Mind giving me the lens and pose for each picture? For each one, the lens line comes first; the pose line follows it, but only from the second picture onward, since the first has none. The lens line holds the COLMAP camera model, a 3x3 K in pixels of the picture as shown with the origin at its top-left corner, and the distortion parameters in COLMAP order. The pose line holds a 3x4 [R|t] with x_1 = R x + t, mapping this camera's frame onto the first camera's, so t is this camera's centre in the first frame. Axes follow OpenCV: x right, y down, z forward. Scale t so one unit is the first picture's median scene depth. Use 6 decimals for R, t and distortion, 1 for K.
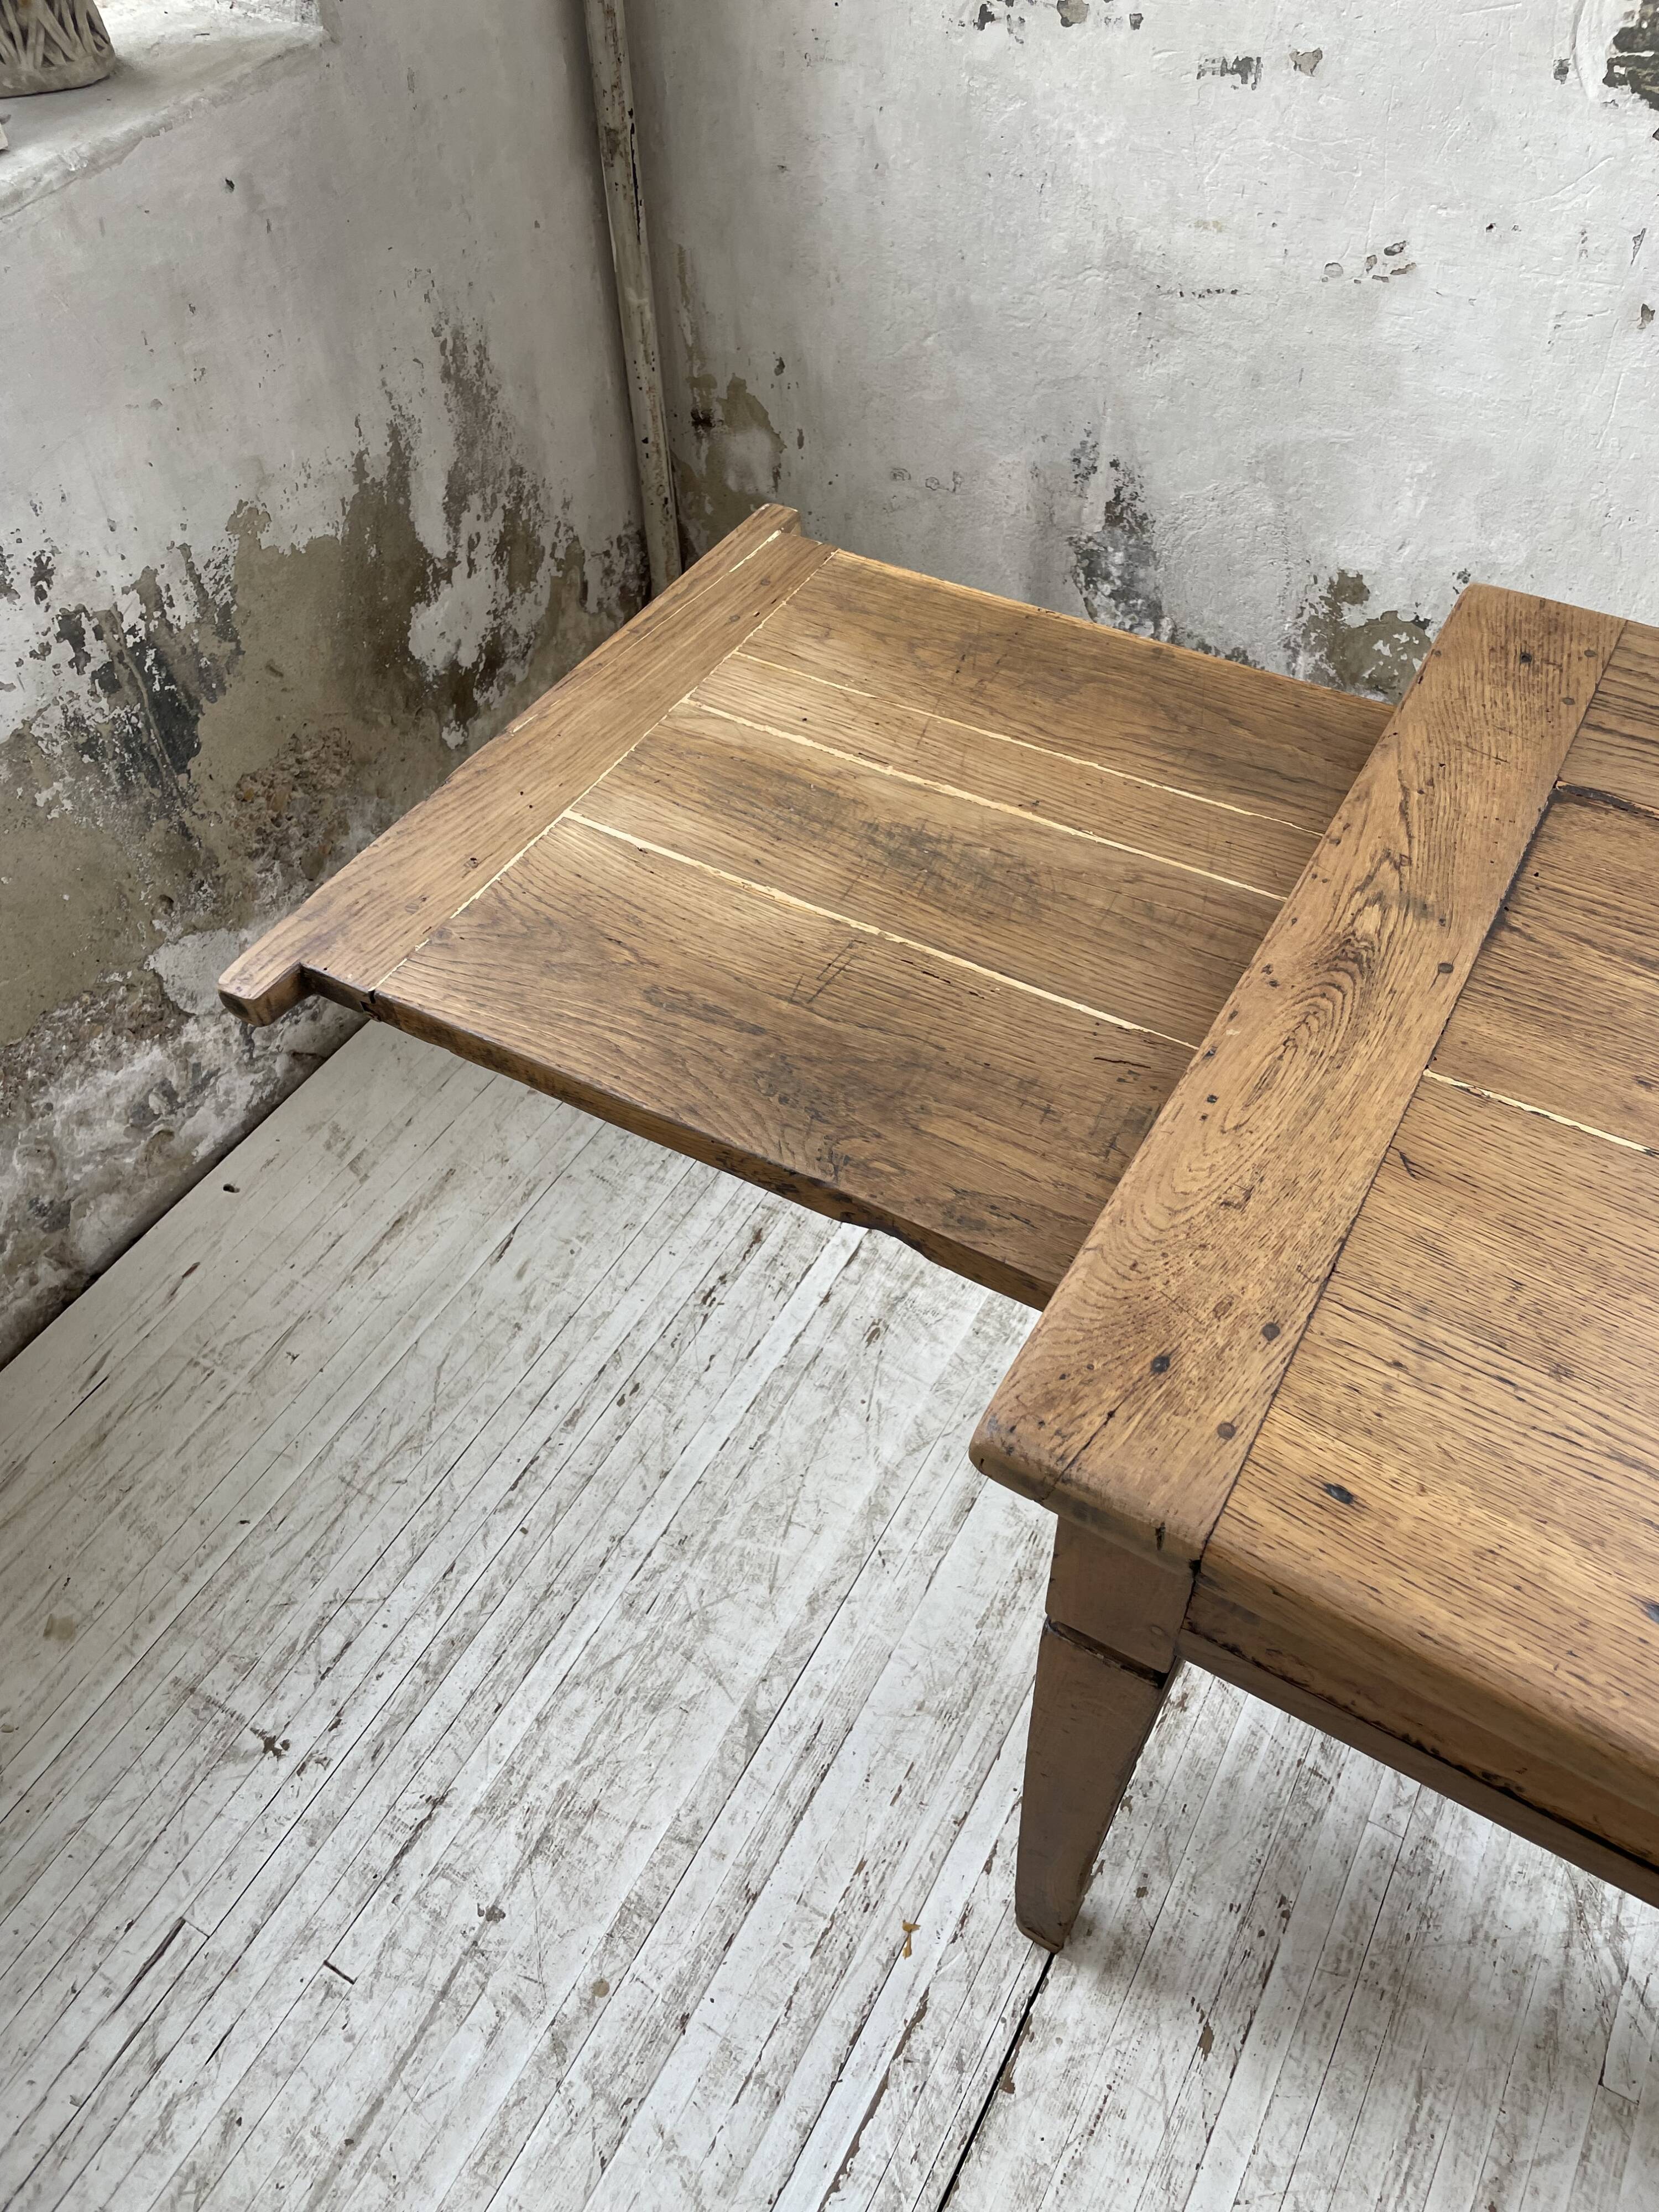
lens RADIAL K [[1678.8, 0, 848.7], [0, 1678.8, 1088.9], [0, 0, 1]] dist [0.086048, -0.118463]
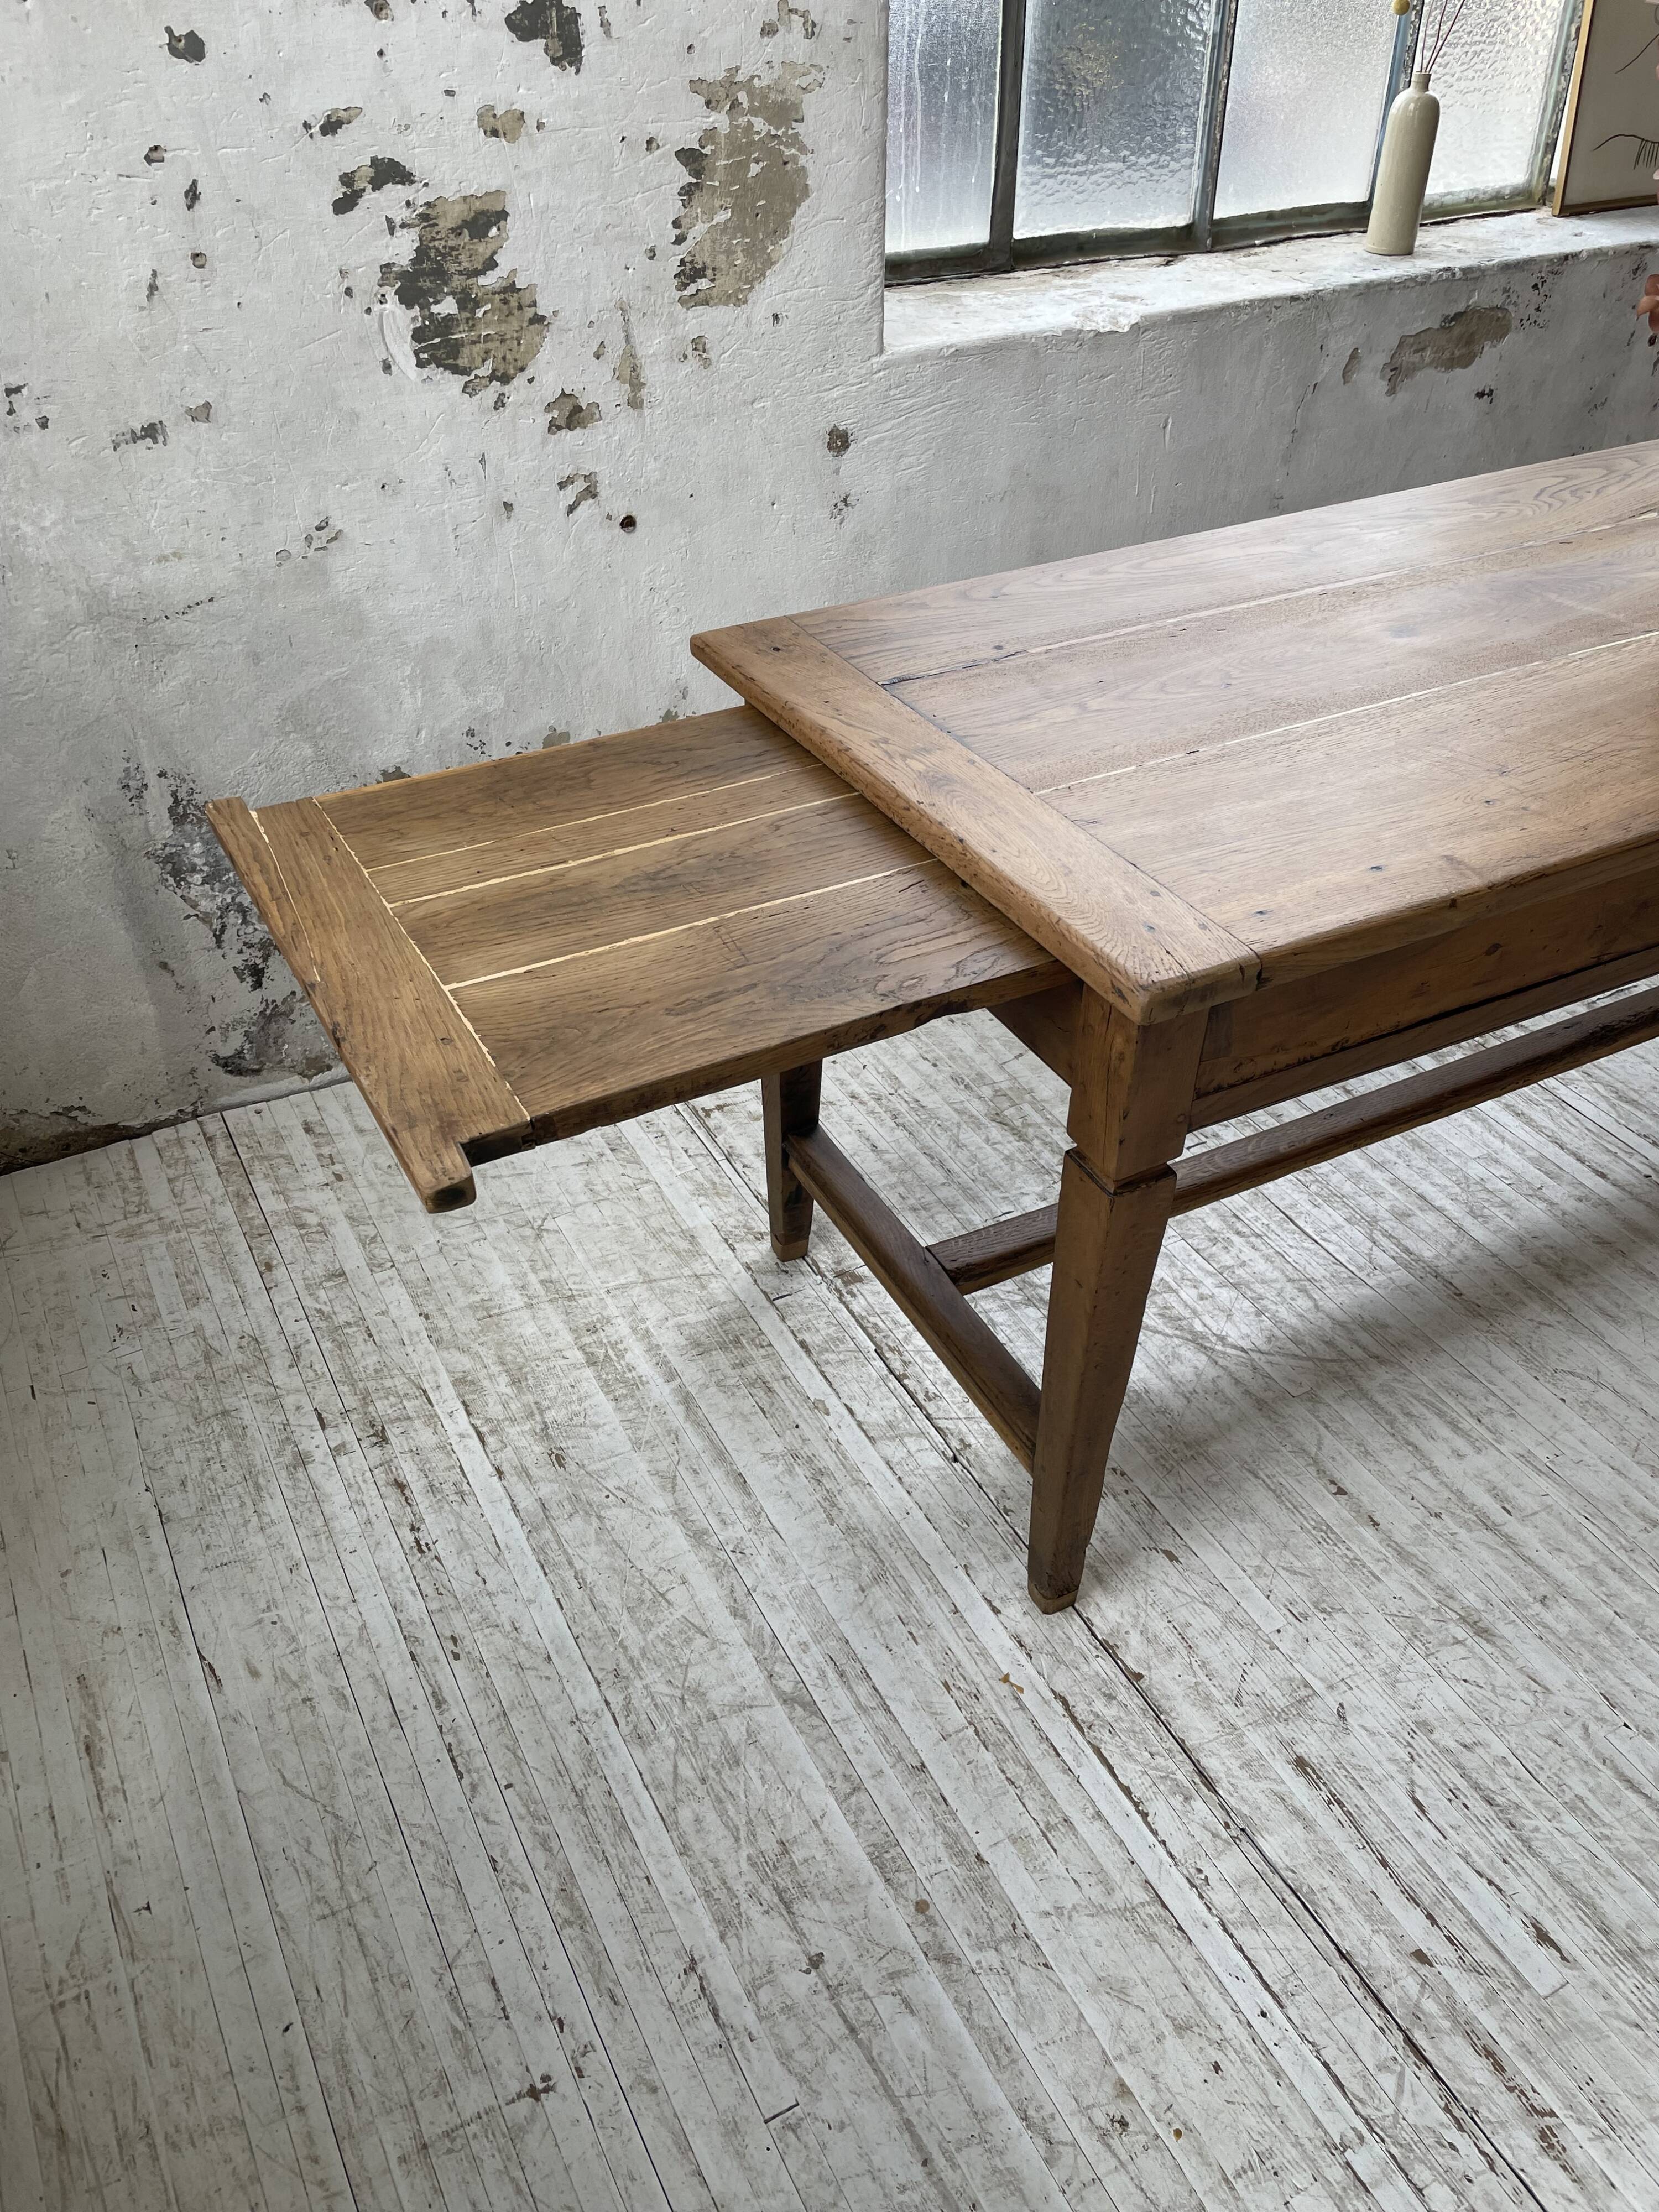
lens RADIAL K [[1678.8, 0, 842.2], [0, 1678.8, 1098.5], [0, 0, 1]] dist [0.086048, -0.118463]
pose [[0.530068, -0.501233, 0.683954, -0.593323], [0.622120, 0.777963, 0.087982, -0.022362], [-0.576190, 0.378865, 0.724200, 0.002076]]
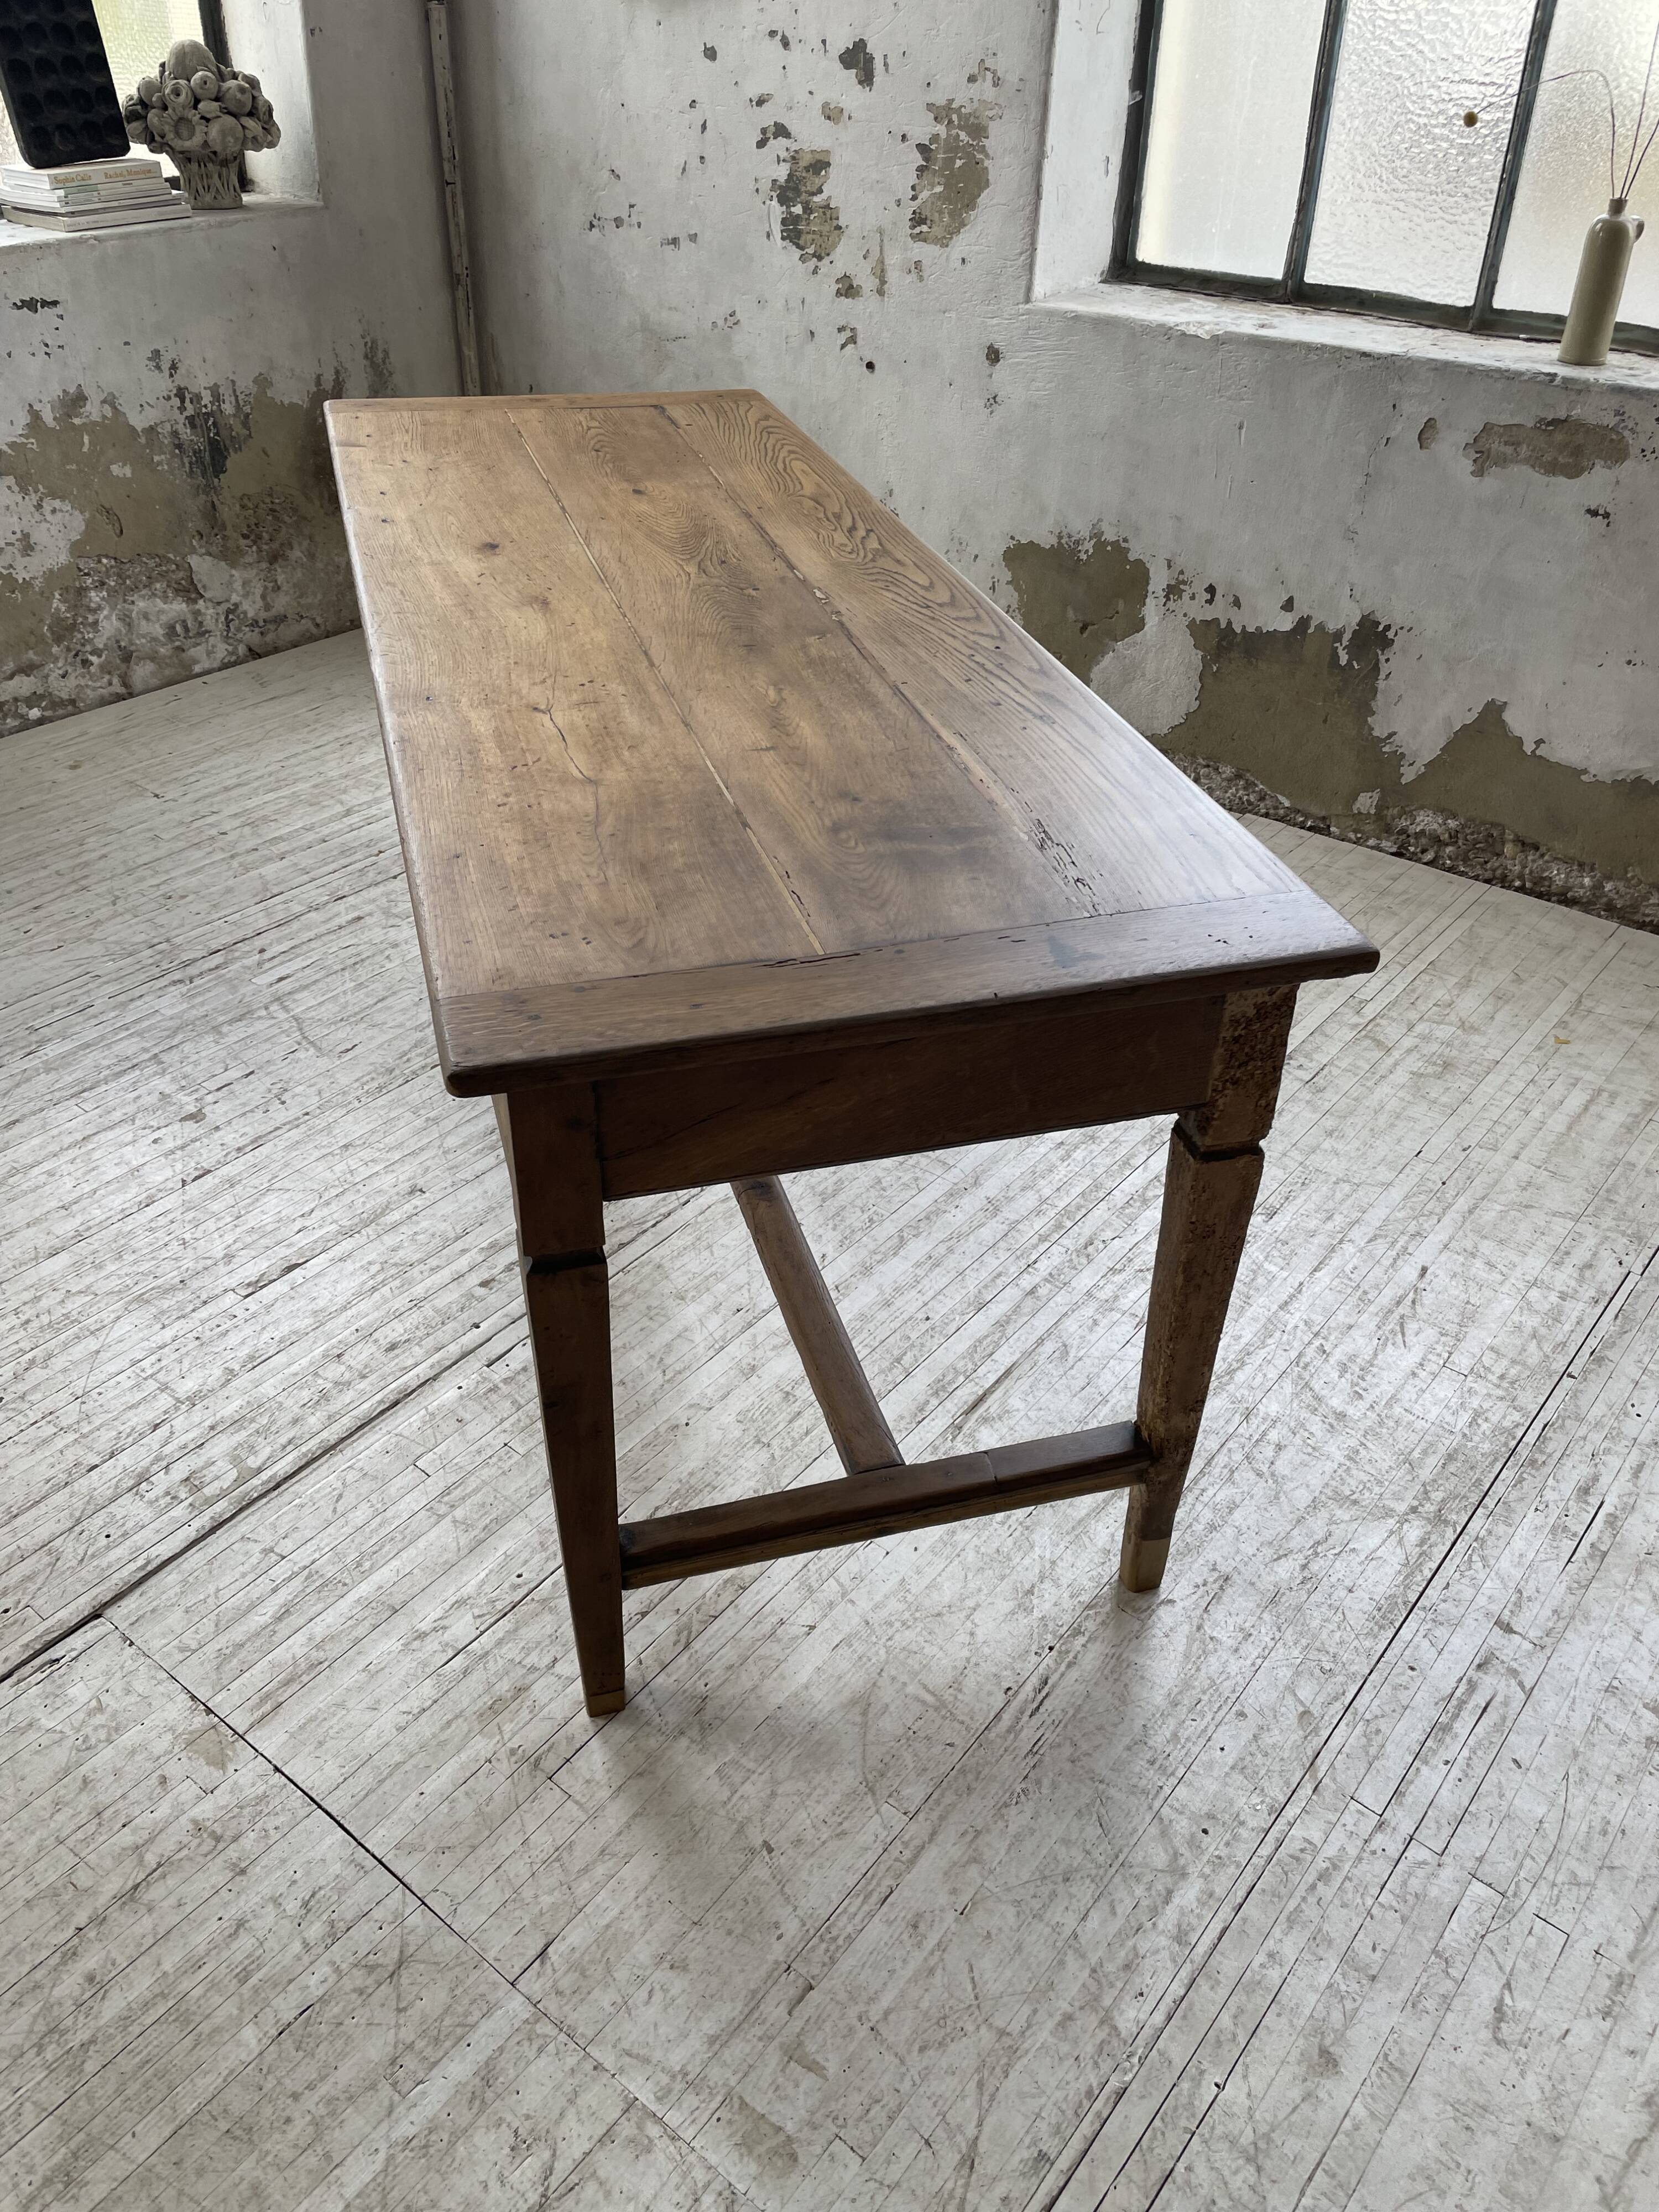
lens RADIAL K [[1682.9, 0, 809.5], [0, 1682.9, 1119.8], [0, 0, 1]] dist [0.081827, -0.114525]
pose [[0.985861, 0.116936, -0.120018, 0.887652], [-0.141476, 0.964678, -0.222216, 1.185895], [0.089794, 0.236054, 0.967582, -1.113492]]
